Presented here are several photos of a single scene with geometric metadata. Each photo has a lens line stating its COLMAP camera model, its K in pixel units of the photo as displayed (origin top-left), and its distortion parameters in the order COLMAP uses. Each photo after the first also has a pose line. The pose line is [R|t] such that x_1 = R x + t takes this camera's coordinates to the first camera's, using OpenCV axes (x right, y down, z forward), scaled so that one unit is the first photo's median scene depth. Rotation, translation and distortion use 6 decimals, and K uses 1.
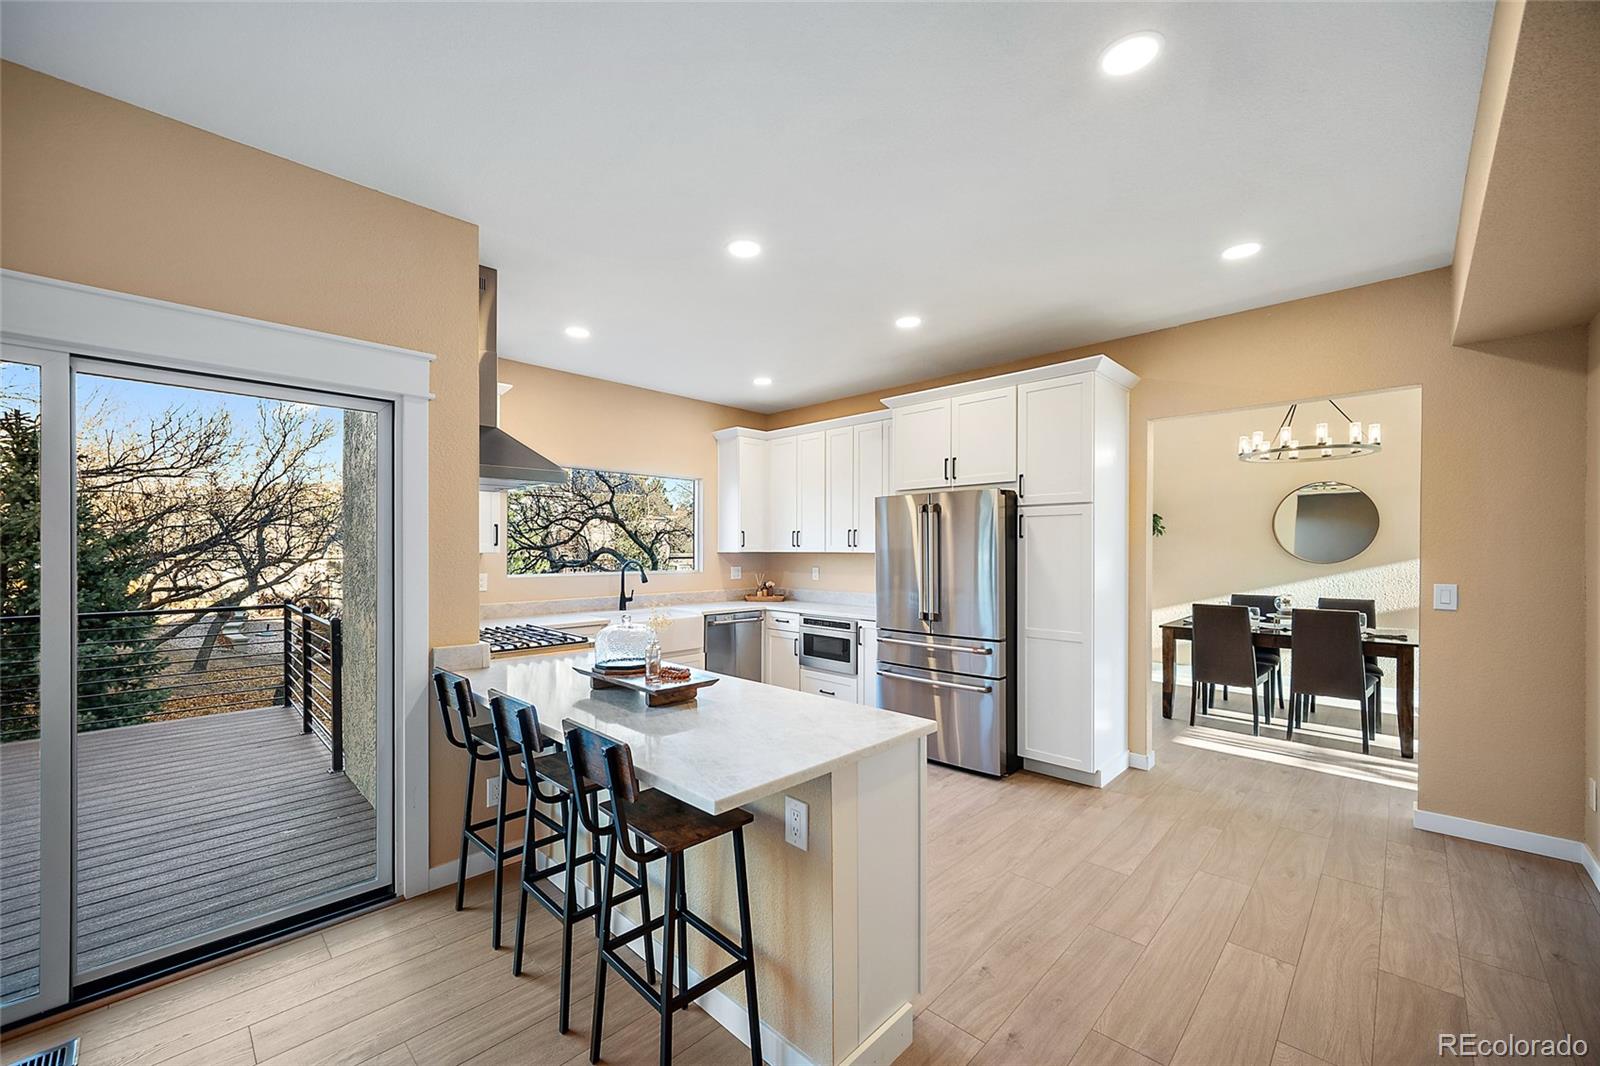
lens RADIAL K [[634.7, 0, 800.1], [0, 634.7, 545.9], [0, 0, 1]] dist [0.000189, 0.000089]
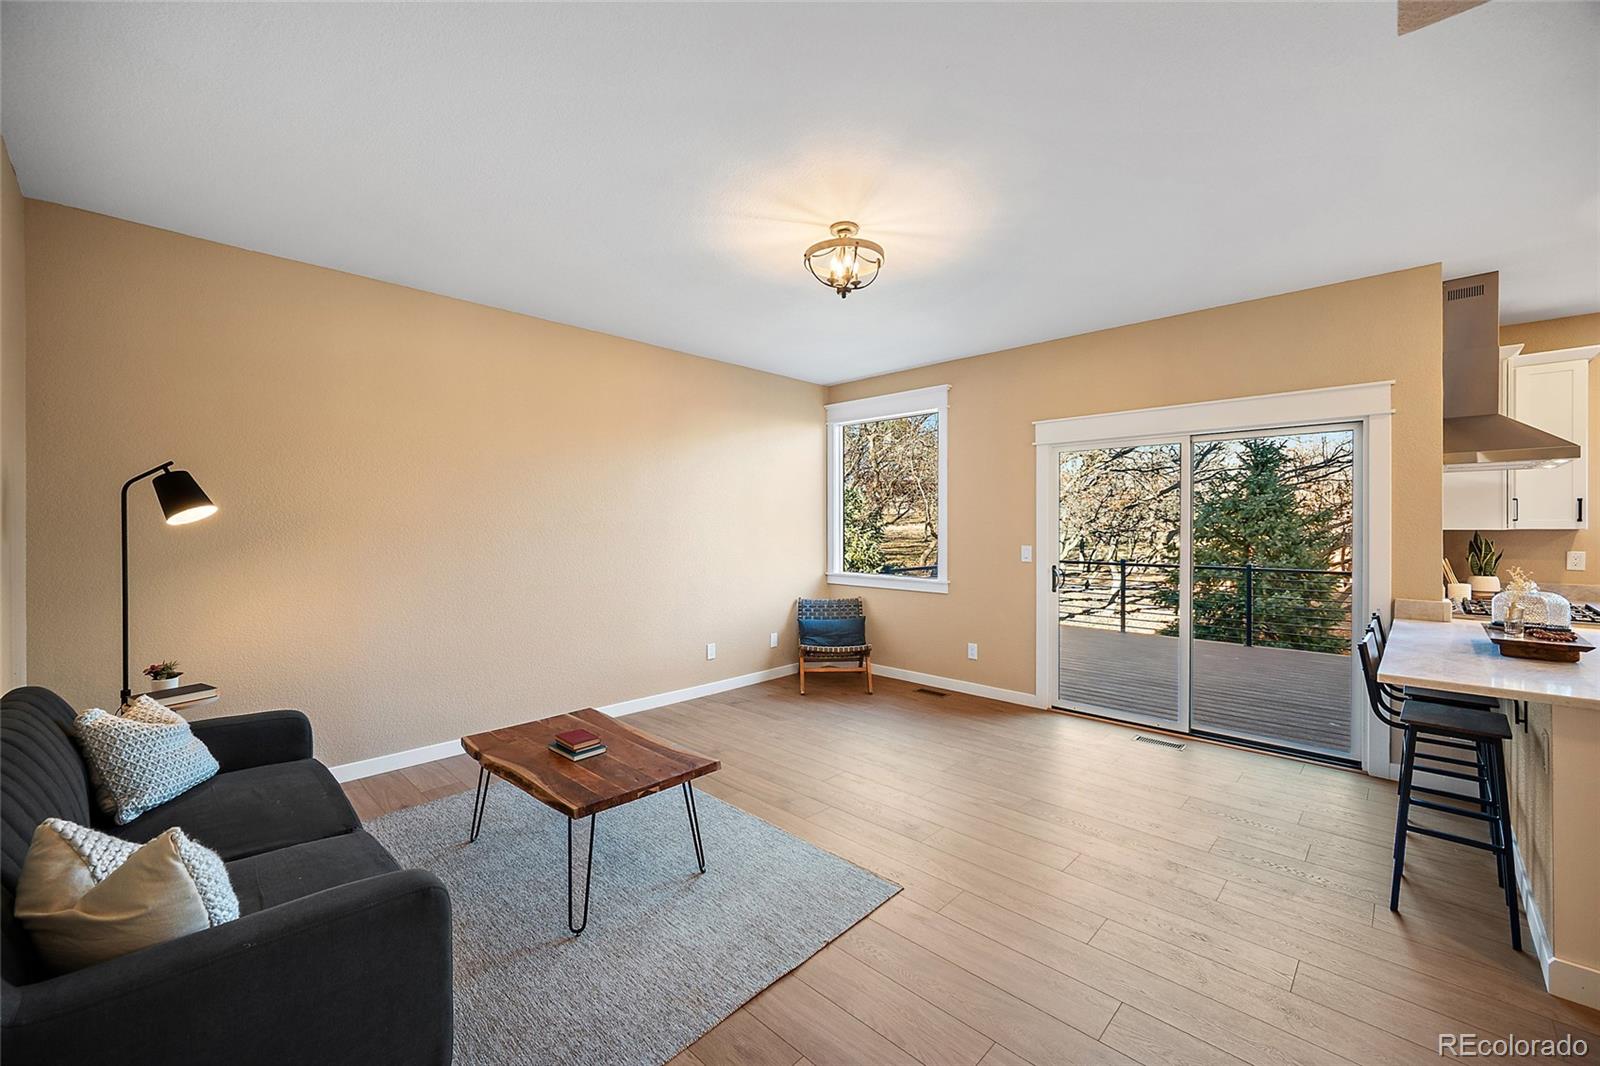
lens RADIAL K [[650.4, 0, 791.7], [0, 650.4, 528.2], [0, 0, 1]] dist [0.000231, 0.000041]
pose [[0.009451, 0.004450, -0.999945, 0.307744], [0.001979, 0.999988, 0.004469, 0.001017], [0.999953, -0.002021, 0.009442, -0.110798]]
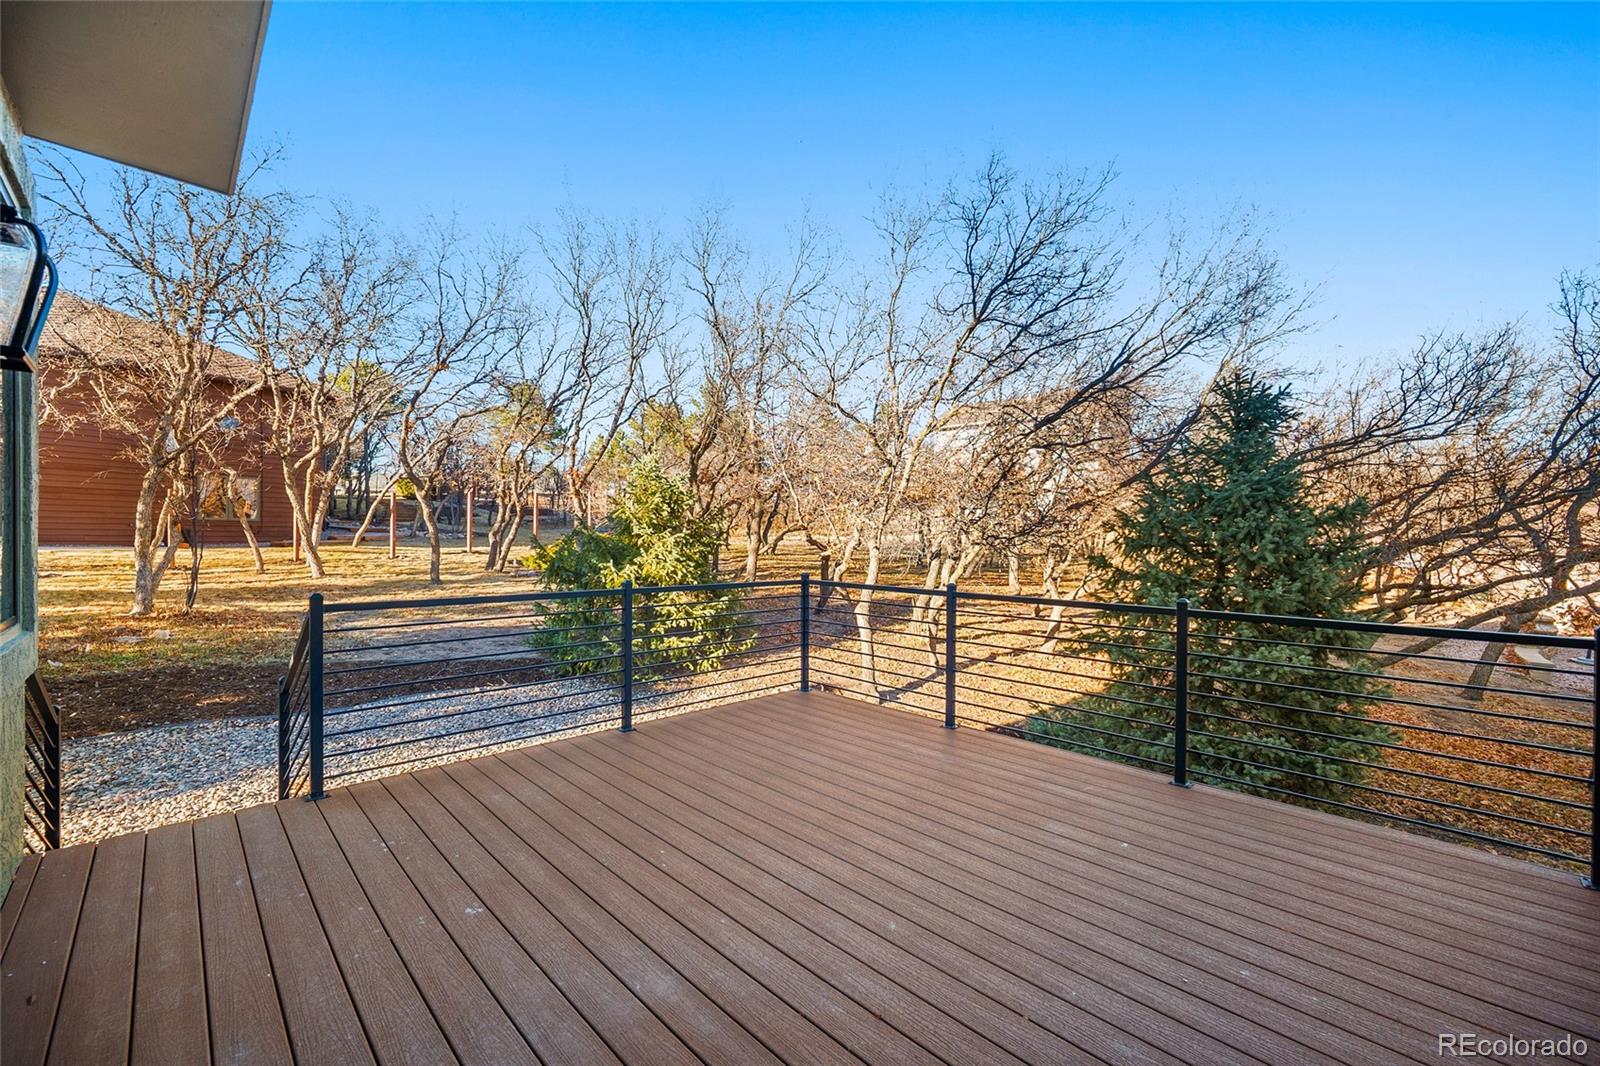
lens RADIAL K [[634.7, 0, 800.1], [0, 634.7, 545.9], [0, 0, 1]] dist [0.000189, 0.000089]
pose [[-0.021111, 0.010280, -0.999724, -0.353616], [-0.005899, 0.999928, 0.010407, 0.025900], [0.999760, 0.006117, -0.021049, 0.439313]]
